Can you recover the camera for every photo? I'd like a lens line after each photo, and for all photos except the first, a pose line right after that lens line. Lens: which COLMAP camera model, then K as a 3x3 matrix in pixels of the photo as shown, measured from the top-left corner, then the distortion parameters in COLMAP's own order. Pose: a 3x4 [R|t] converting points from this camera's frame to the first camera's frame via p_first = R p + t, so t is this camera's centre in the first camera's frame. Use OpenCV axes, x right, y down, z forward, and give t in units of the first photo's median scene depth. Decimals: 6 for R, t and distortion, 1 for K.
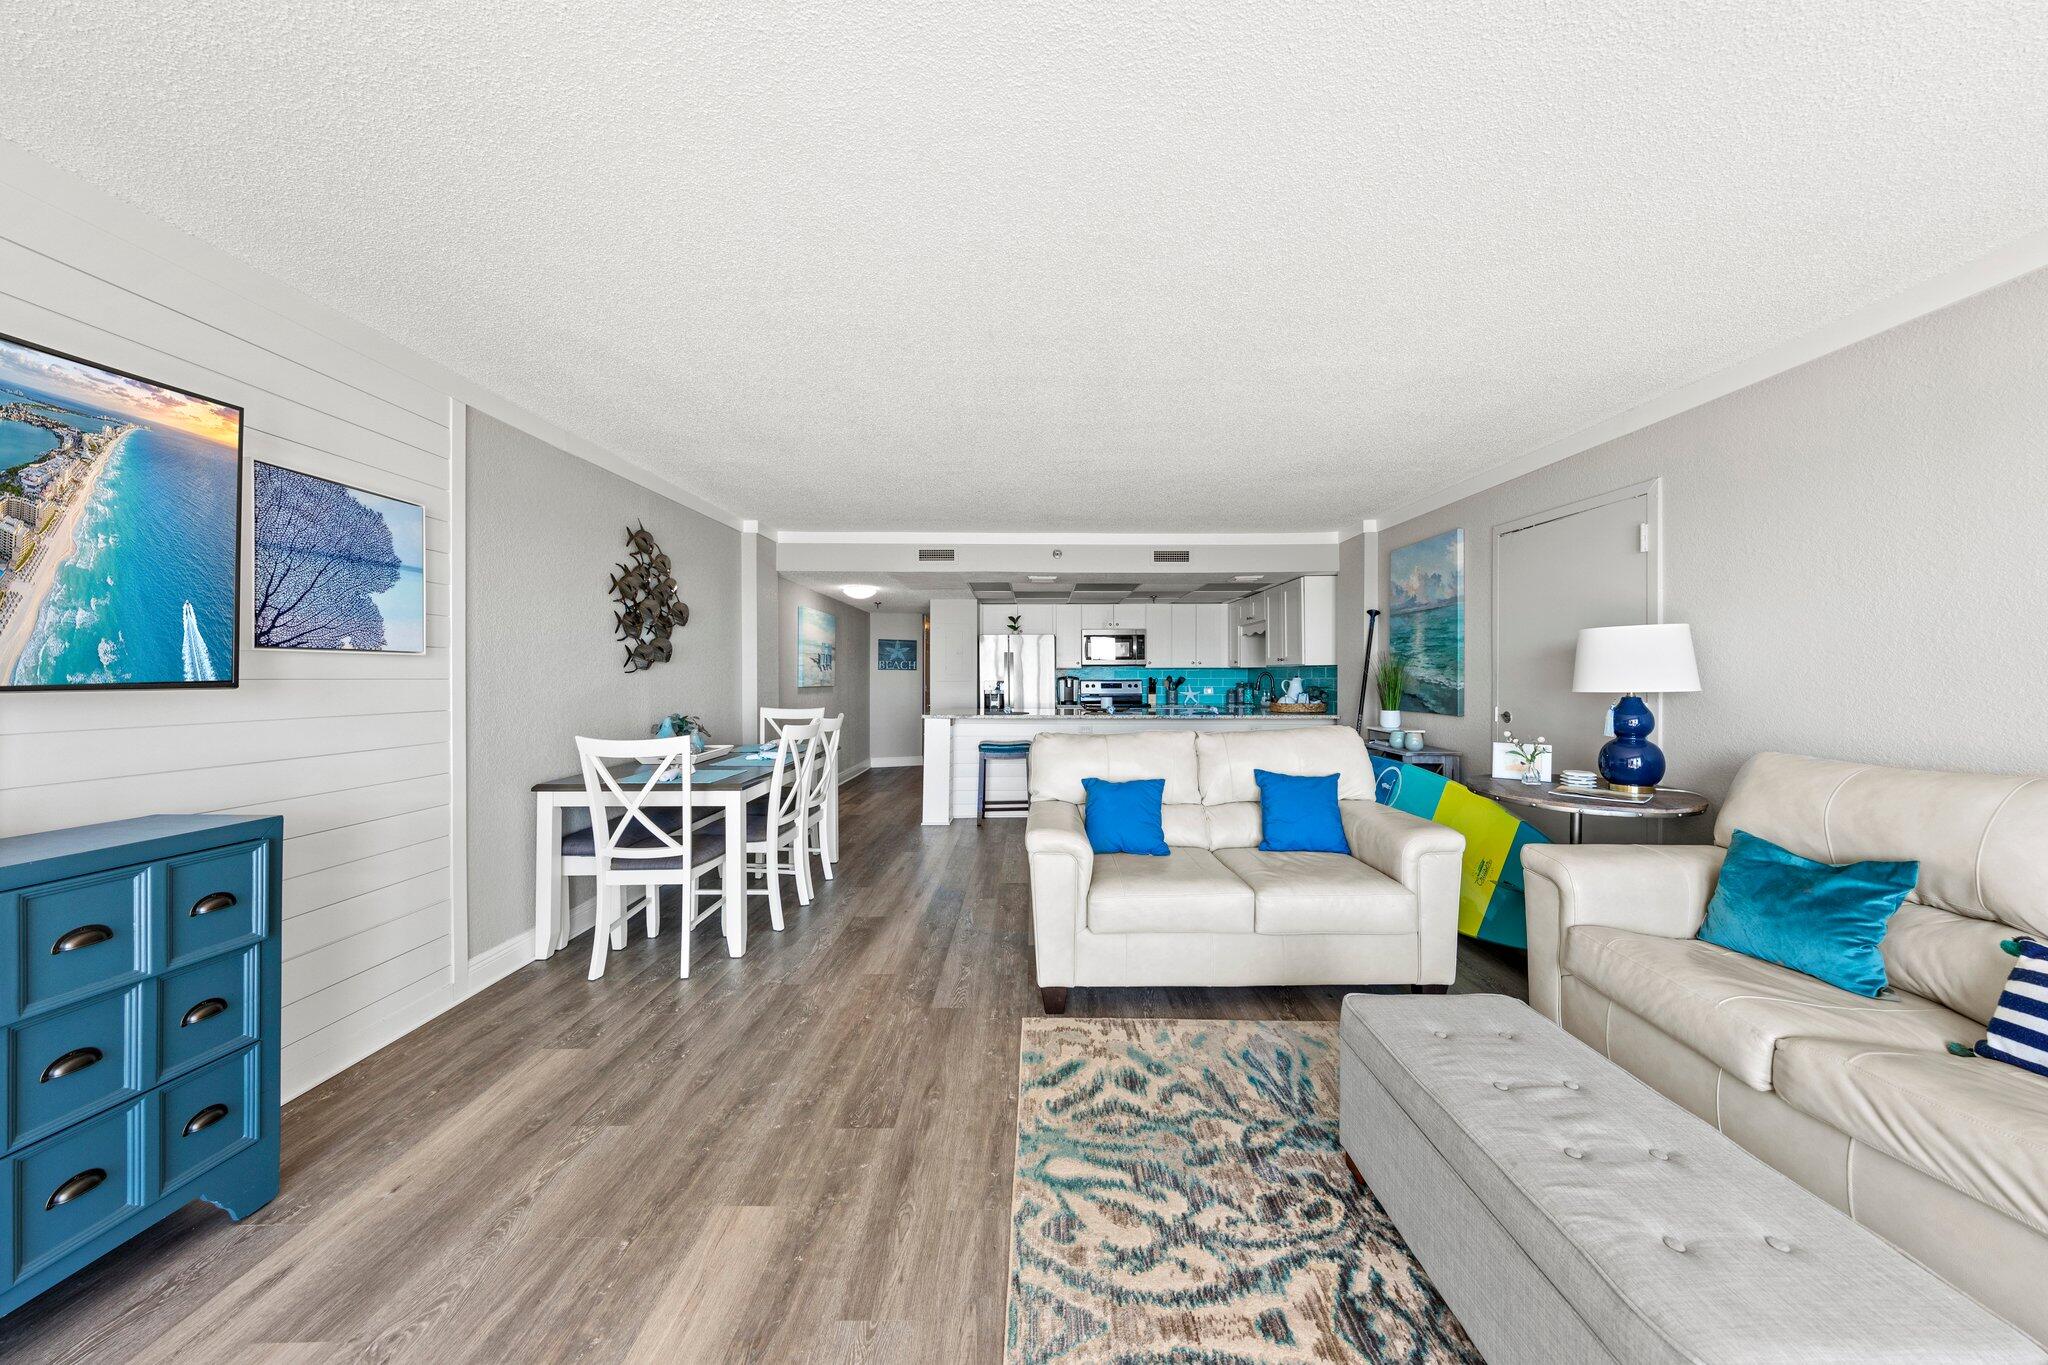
lens RADIAL K [[671.9, 0, 1035.3], [0, 671.9, 674.5], [0, 0, 1]] dist [0.001402, -0.000059]
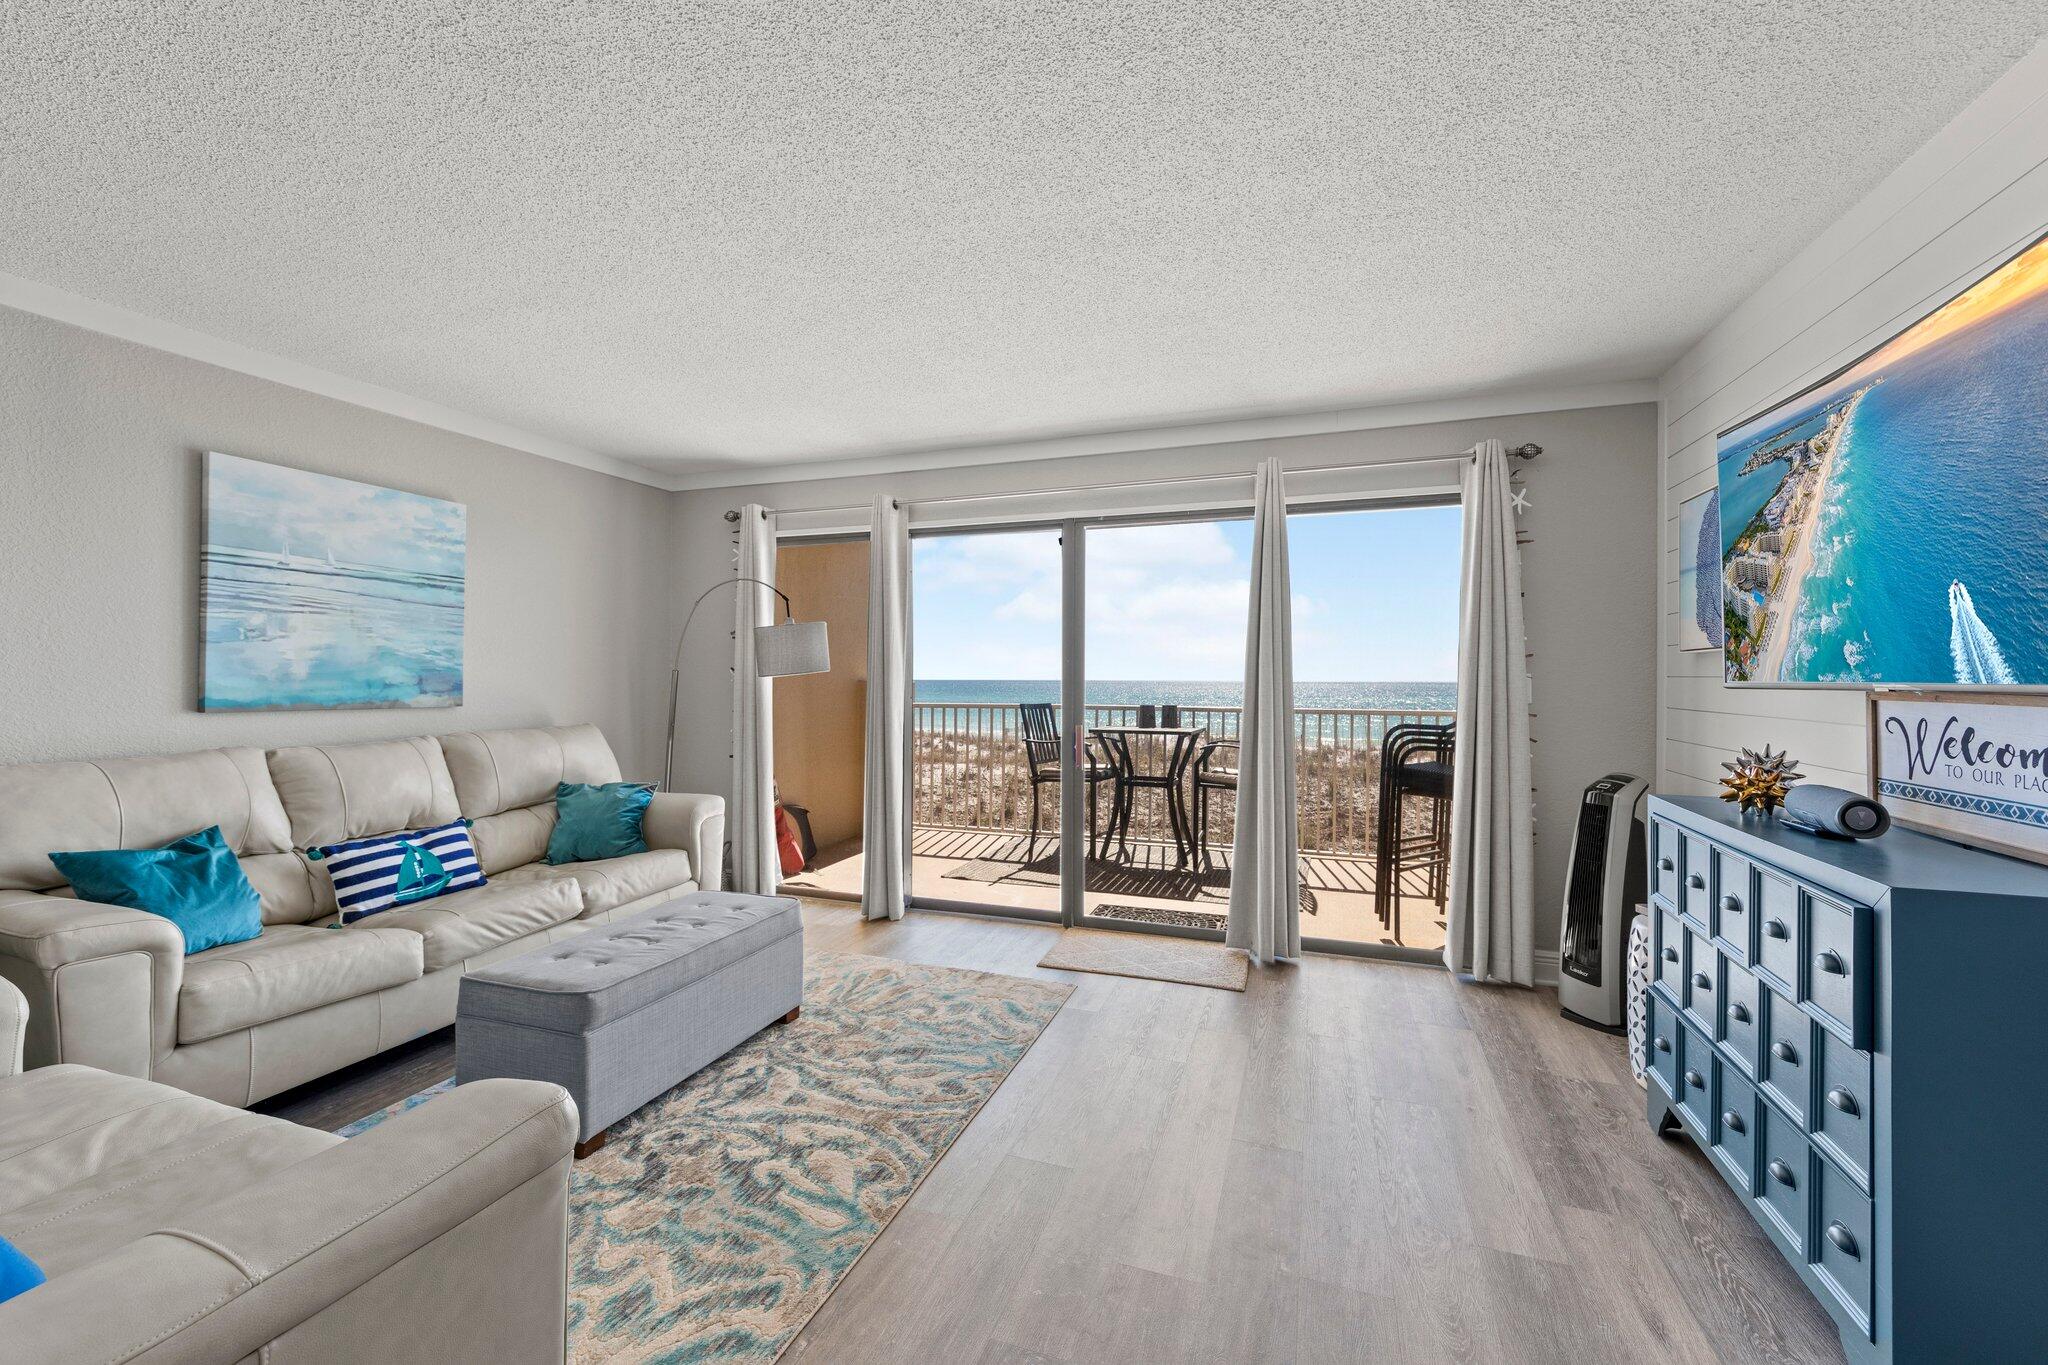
lens RADIAL K [[825.6, 0, 1024.0], [0, 825.6, 682.5], [0, 0, 1]] dist [0.004062, -0.000027]
pose [[-0.941539, -0.003913, 0.336881, -0.408589], [-0.002230, 0.999983, 0.005381, 0.005807], [-0.336896, 0.004315, -0.941532, 1.390101]]
